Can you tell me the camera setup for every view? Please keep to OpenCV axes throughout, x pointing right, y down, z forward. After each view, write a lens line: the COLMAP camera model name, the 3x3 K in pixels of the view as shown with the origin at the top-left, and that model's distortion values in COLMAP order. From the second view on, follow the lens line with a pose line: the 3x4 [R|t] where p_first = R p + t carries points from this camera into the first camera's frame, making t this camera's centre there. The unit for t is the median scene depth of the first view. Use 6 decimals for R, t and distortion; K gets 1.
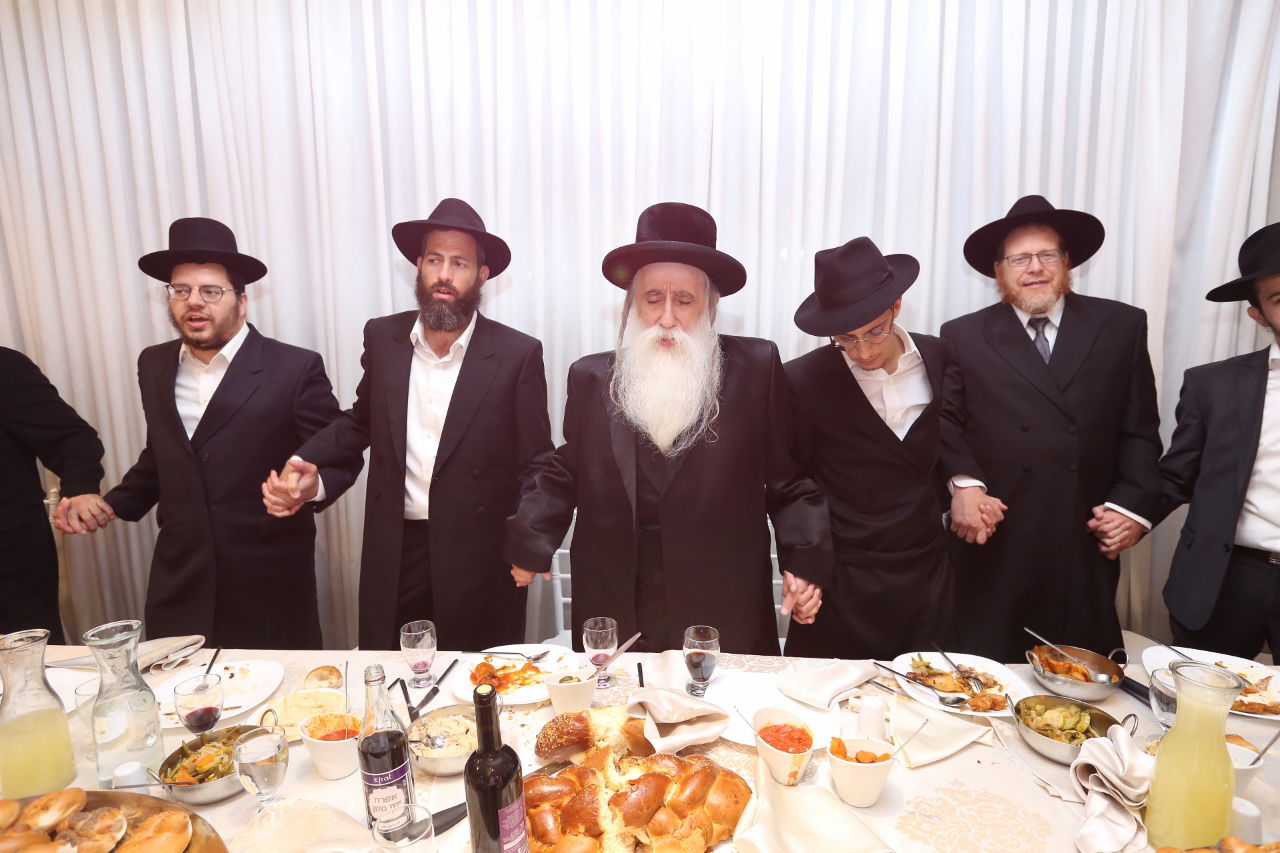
lens RADIAL K [[679.2, 0, 638.7], [0, 679.2, 426.8], [0, 0, 1]] dist [-0.024503, 0.014918]
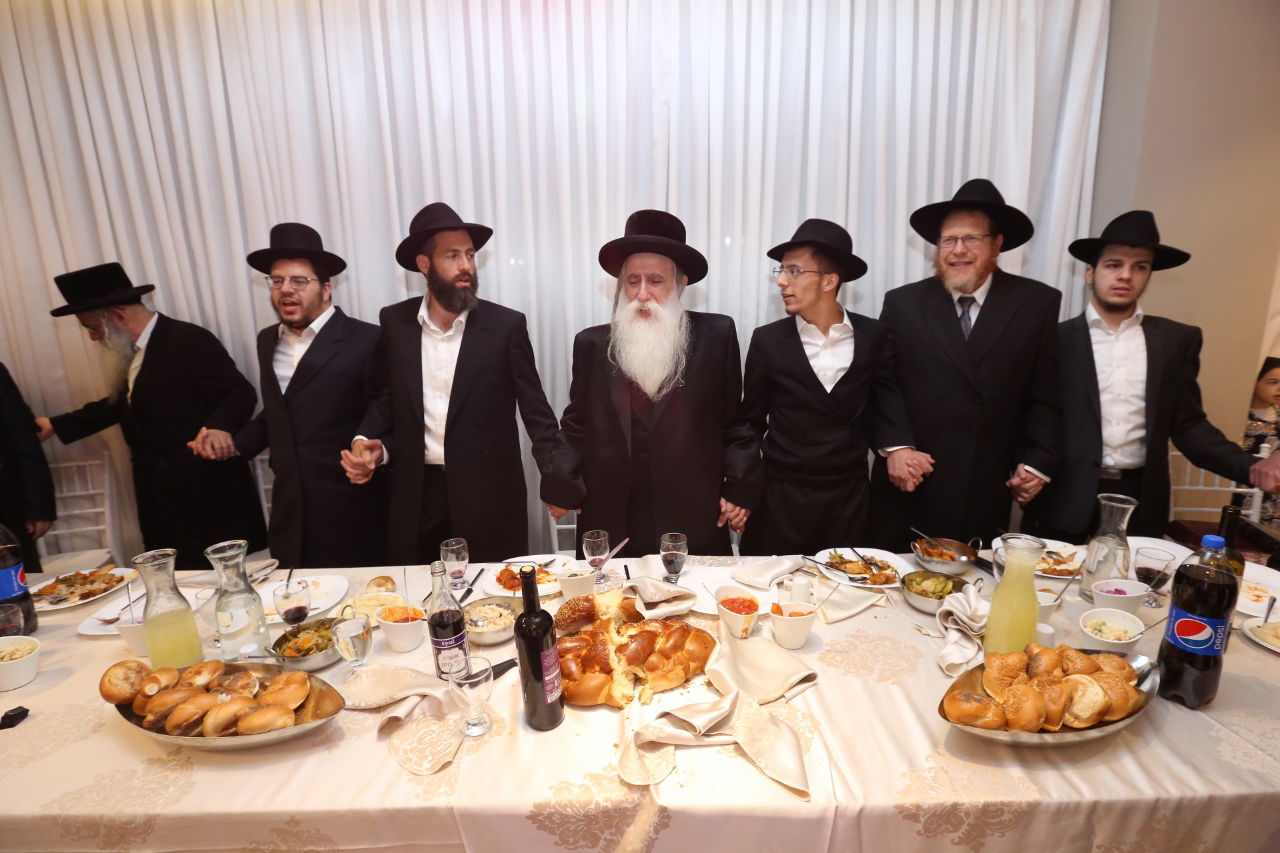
lens RADIAL K [[583.1, 0, 642.4], [0, 583.1, 430.1], [0, 0, 1]] dist [-0.056000, 0.024108]
pose [[0.997358, -0.028129, 0.066974, -0.044965], [0.023627, 0.997468, 0.067084, 0.020806], [-0.068691, -0.065325, 0.995497, -0.126942]]
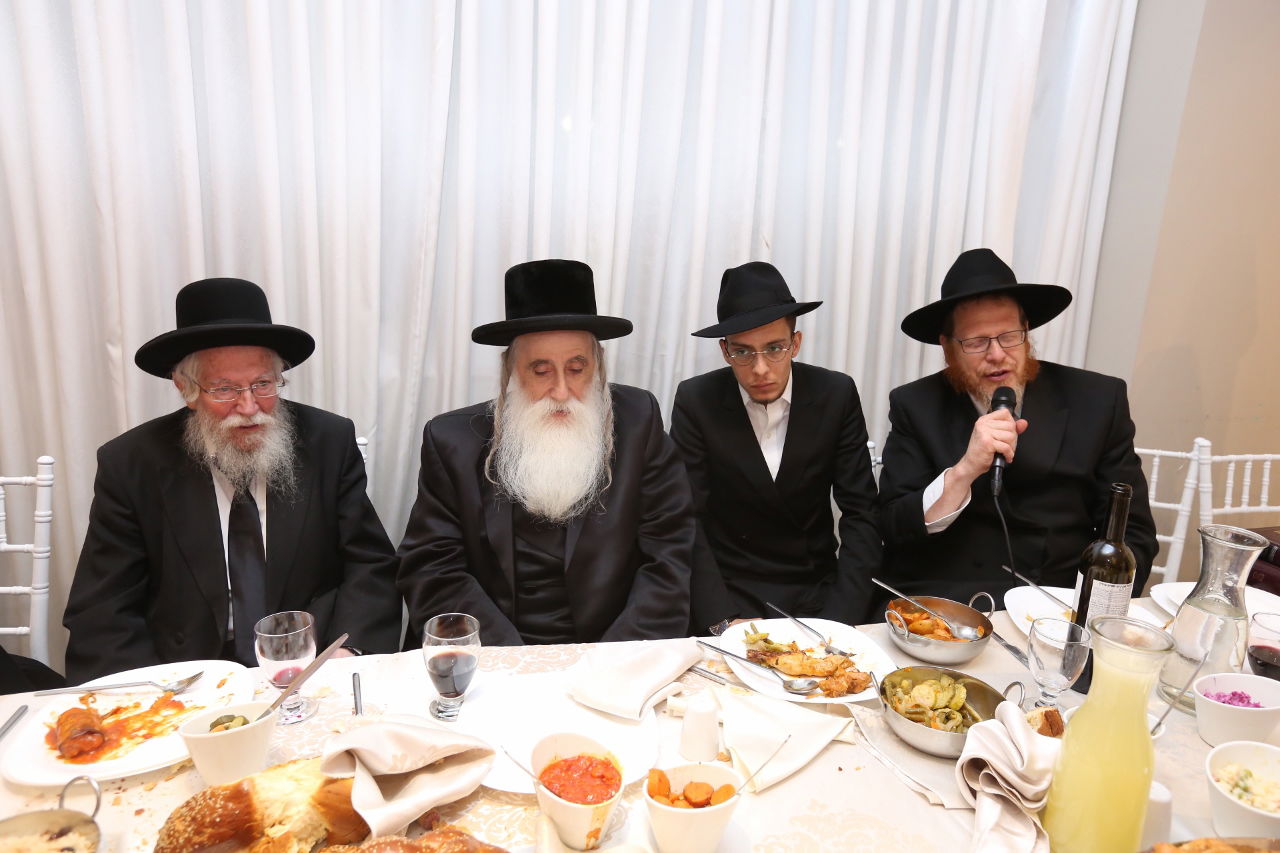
lens RADIAL K [[846.8, 0, 640.0], [0, 846.8, 426.5], [0, 0, 1]] dist [0.003637, 0.002027]
pose [[0.956621, -0.023828, 0.290360, 0.040568], [-0.004824, 0.995217, 0.097565, 0.040395], [-0.291296, -0.094734, 0.951931, 0.226027]]
